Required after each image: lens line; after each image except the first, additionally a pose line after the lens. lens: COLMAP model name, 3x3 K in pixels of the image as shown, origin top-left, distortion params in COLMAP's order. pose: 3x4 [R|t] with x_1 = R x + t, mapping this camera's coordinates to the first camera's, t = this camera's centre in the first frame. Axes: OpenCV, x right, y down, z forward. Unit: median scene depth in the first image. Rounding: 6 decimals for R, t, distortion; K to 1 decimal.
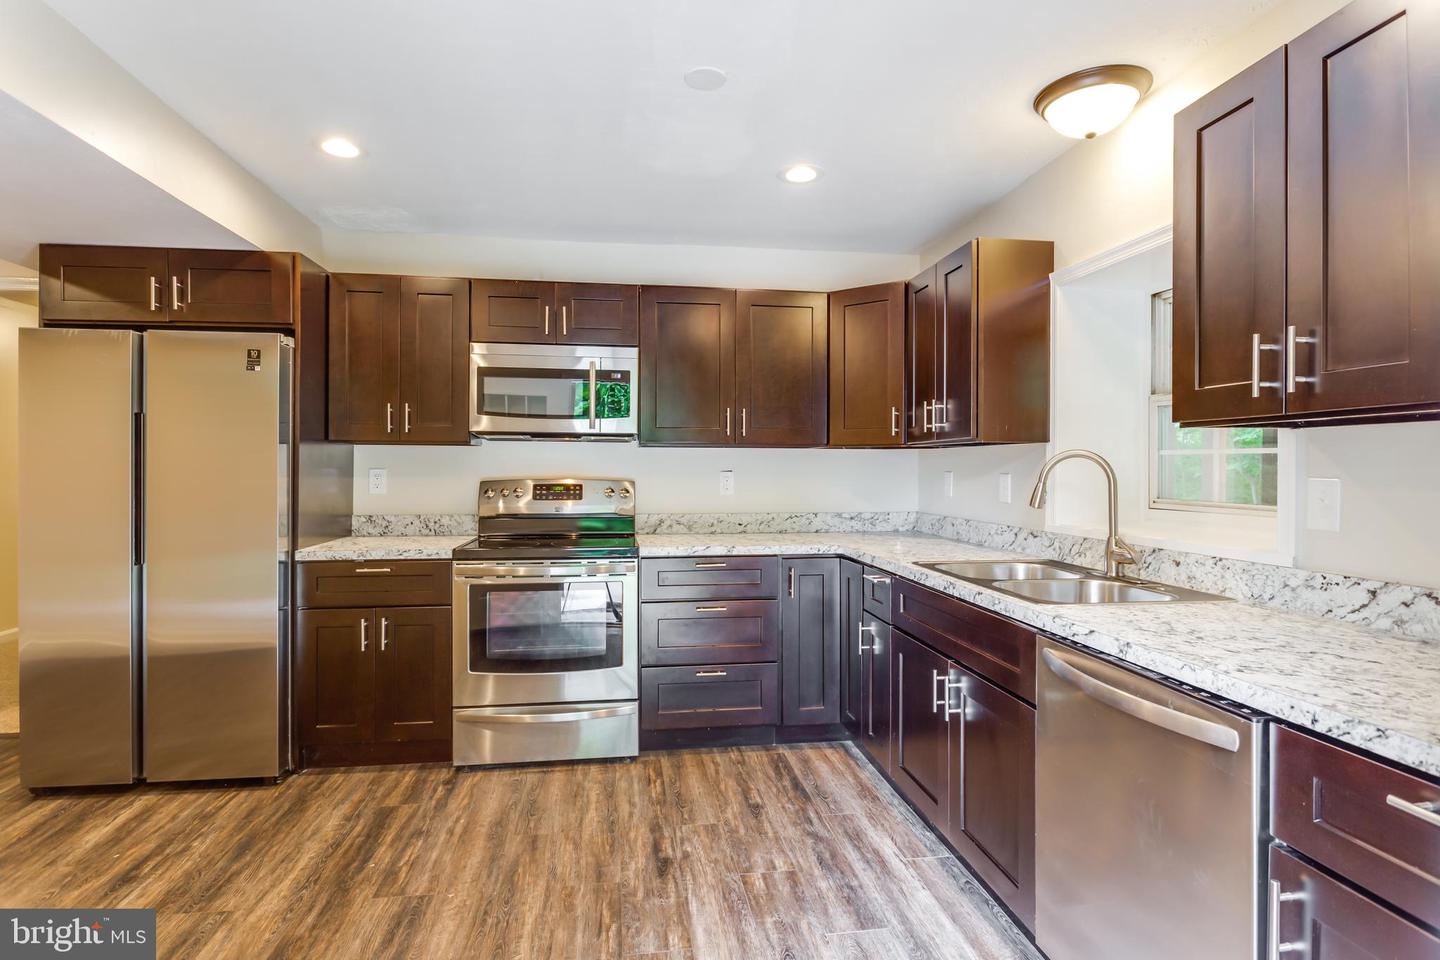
lens RADIAL K [[734.3, 0, 702.6], [0, 734.3, 472.0], [0, 0, 1]] dist [-0.002532, -0.001705]
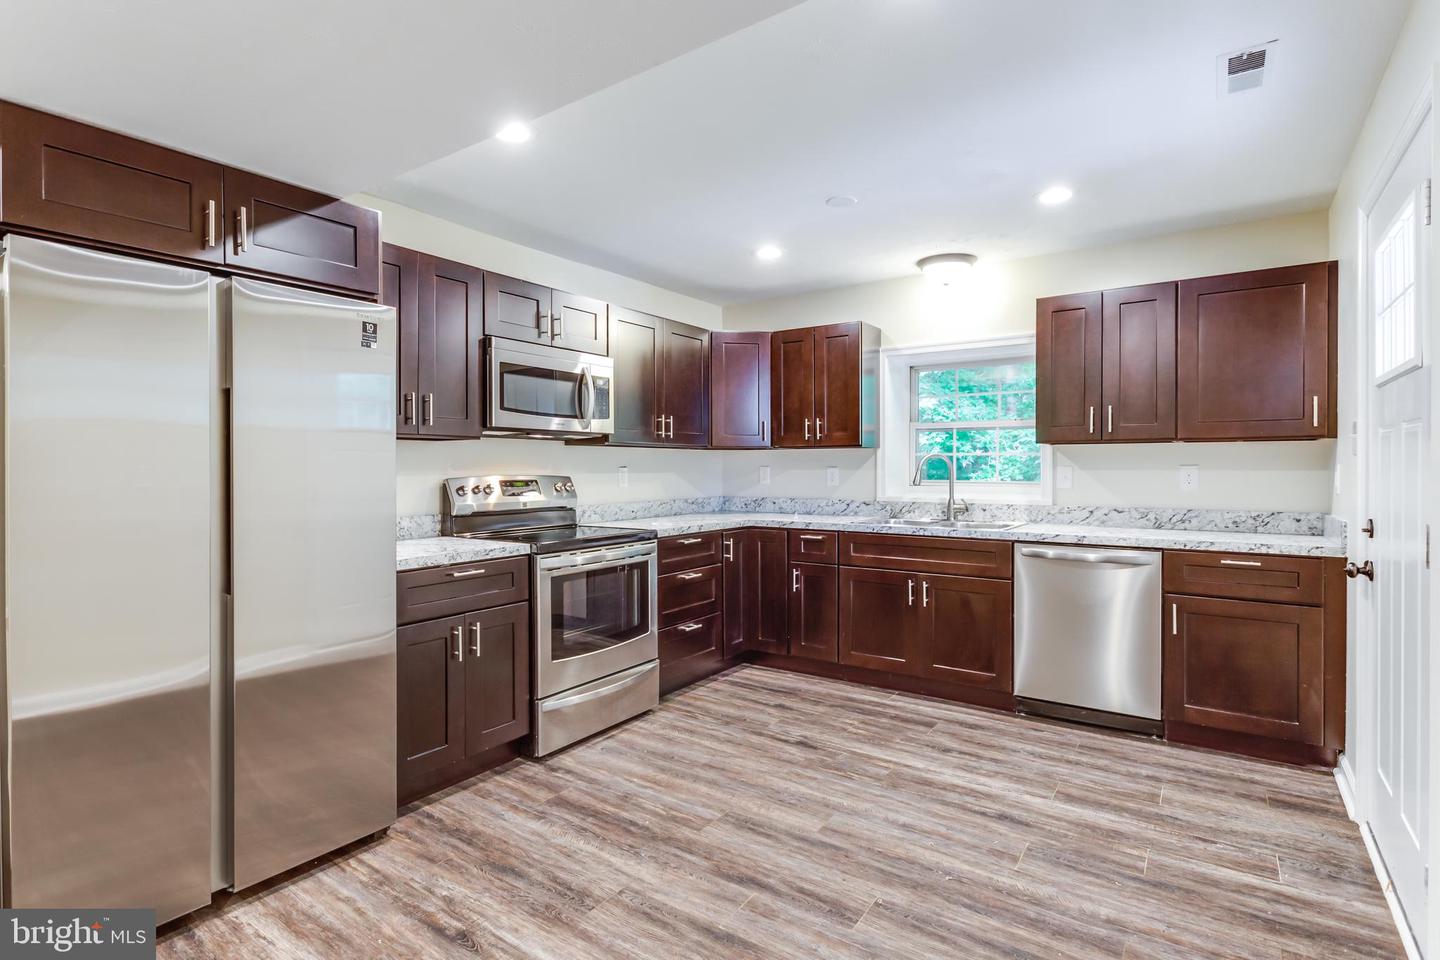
lens RADIAL K [[712.8, 0, 722.7], [0, 712.8, 469.6], [0, 0, 1]] dist [0.010530, 0.000039]
pose [[0.675902, -0.006982, 0.736958, -0.930754], [0.007848, 0.999967, 0.002275, 0.002210], [-0.736949, 0.004246, 0.675935, 0.148225]]
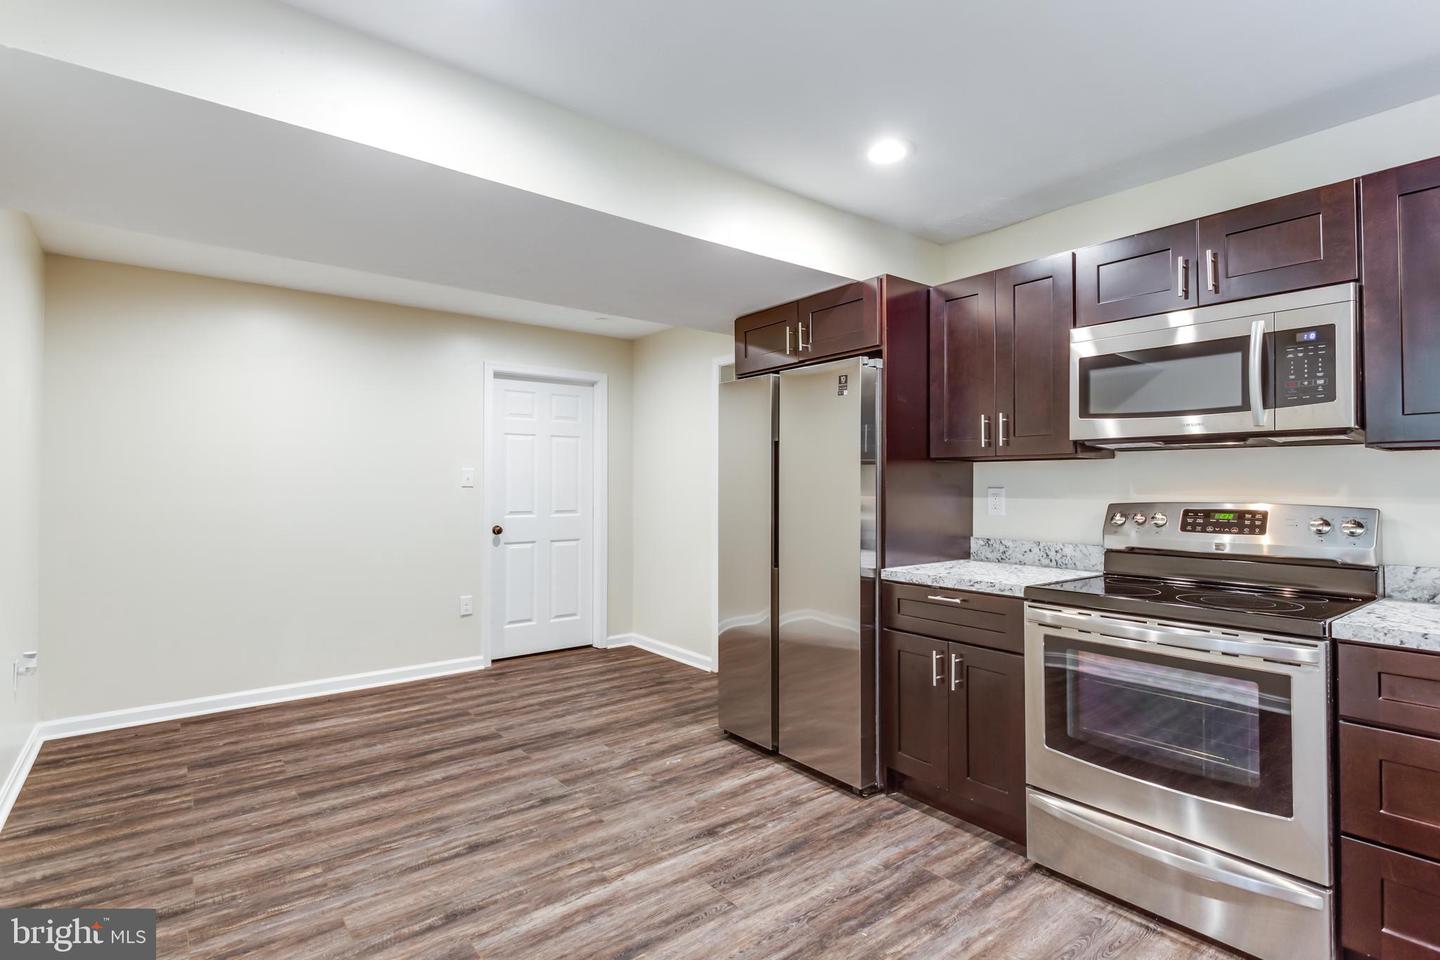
lens RADIAL K [[690.9, 0, 712.0], [0, 690.9, 473.1], [0, 0, 1]] dist [0.006220, -0.000344]
pose [[0.508282, -0.018436, -0.860993, 0.150094], [-0.004780, 0.999695, -0.024228, -0.000085], [0.861177, 0.016431, 0.508039, 0.324852]]
